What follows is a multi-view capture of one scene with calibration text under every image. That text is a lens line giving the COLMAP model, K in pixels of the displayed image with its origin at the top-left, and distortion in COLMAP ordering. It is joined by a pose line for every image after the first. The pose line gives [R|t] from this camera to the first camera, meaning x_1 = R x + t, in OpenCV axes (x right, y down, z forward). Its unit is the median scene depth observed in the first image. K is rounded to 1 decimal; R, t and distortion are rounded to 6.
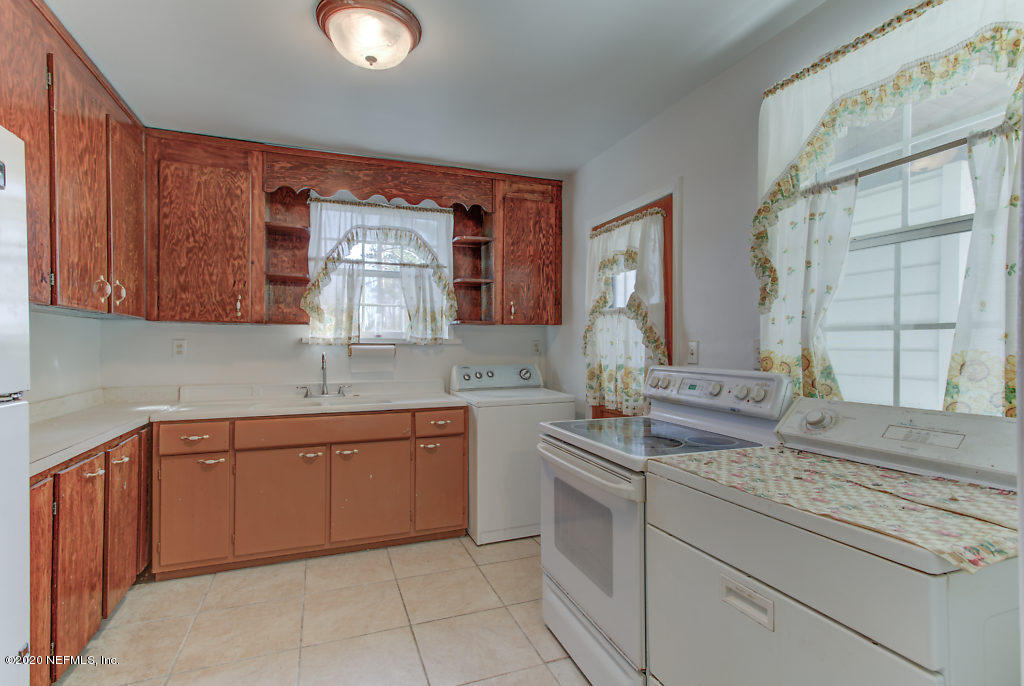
lens RADIAL K [[491.2, 0, 514.8], [0, 491.2, 345.7], [0, 0, 1]] dist [0.014626, 0.003224]
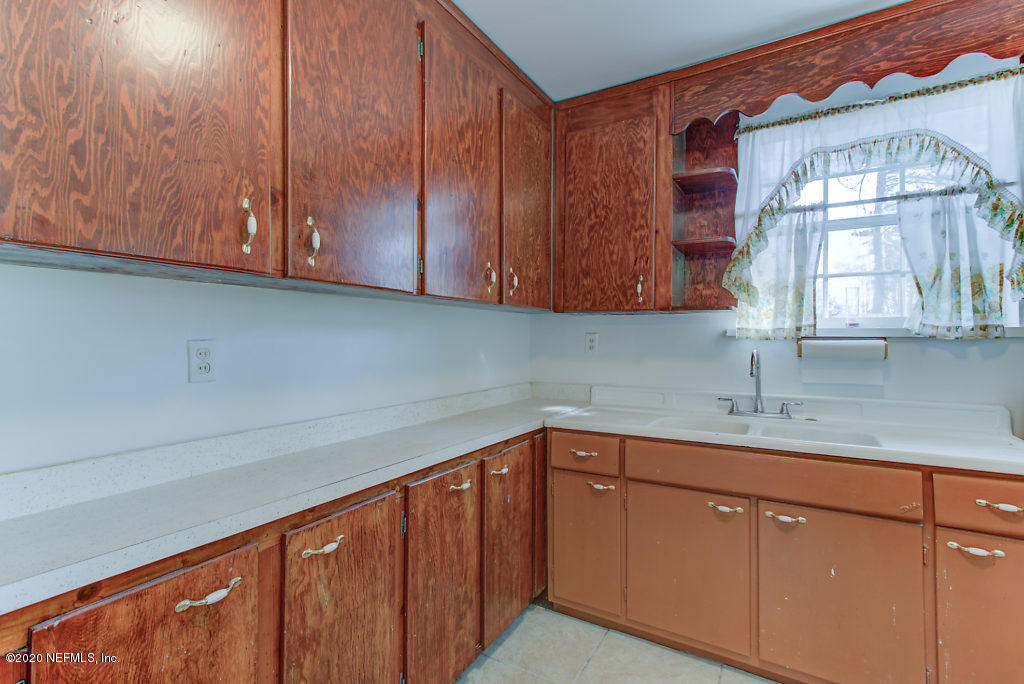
lens RADIAL K [[491.2, 0, 518.9], [0, 491.2, 335.0], [0, 0, 1]] dist [0.014626, 0.003224]
pose [[0.623161, -0.007108, -0.782061, -0.072229], [-0.002468, 0.999936, -0.011056, 0.001057], [0.782089, 0.008820, 0.623104, 0.374962]]
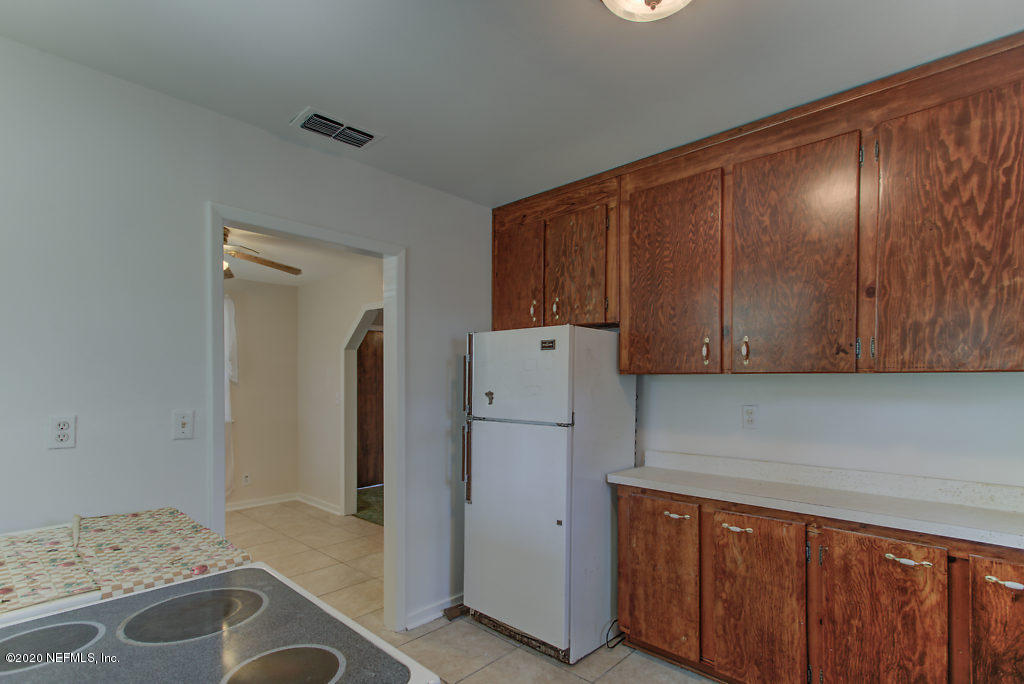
lens RADIAL K [[491.2, 0, 495.3], [0, 491.2, 387.3], [0, 0, 1]] dist [0.014626, 0.003224]
pose [[-0.911765, 0.004034, -0.410692, 0.125011], [-0.002126, 0.999892, 0.014543, -0.042812], [0.410706, 0.014133, -0.911658, 1.041868]]
